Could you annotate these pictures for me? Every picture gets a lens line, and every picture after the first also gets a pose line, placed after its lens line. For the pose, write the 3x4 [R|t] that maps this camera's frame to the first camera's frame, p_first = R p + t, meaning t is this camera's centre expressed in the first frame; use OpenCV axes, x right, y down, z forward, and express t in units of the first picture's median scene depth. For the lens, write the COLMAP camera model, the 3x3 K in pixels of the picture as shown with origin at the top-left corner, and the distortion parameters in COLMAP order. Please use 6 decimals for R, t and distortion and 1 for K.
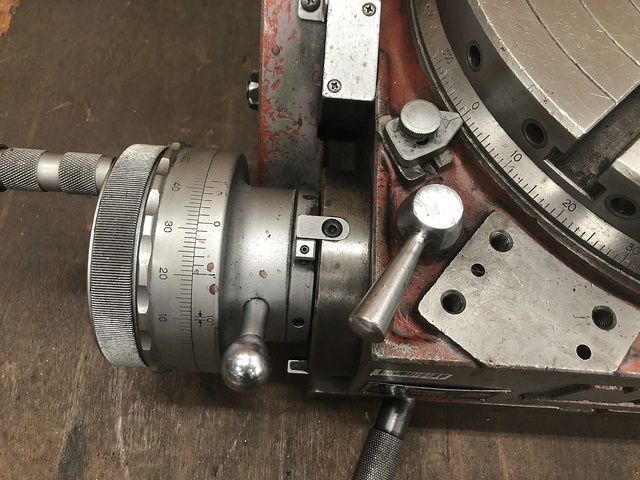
lens RADIAL K [[525.8, 0, 316.9], [0, 525.8, 233.5], [0, 0, 1]] dist [0.009854, -0.008881]
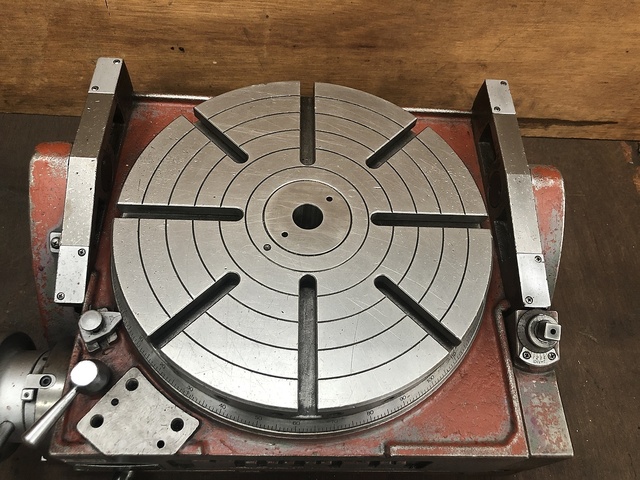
lens RADIAL K [[525.8, 0, 325.3], [0, 525.8, 225.6], [0, 0, 1]] dist [0.009854, -0.008881]
pose [[0.997604, -0.040889, 0.055802, 0.951316], [0.047379, 0.991590, -0.120436, -0.289320], [-0.050408, 0.122792, 0.991151, -0.981151]]
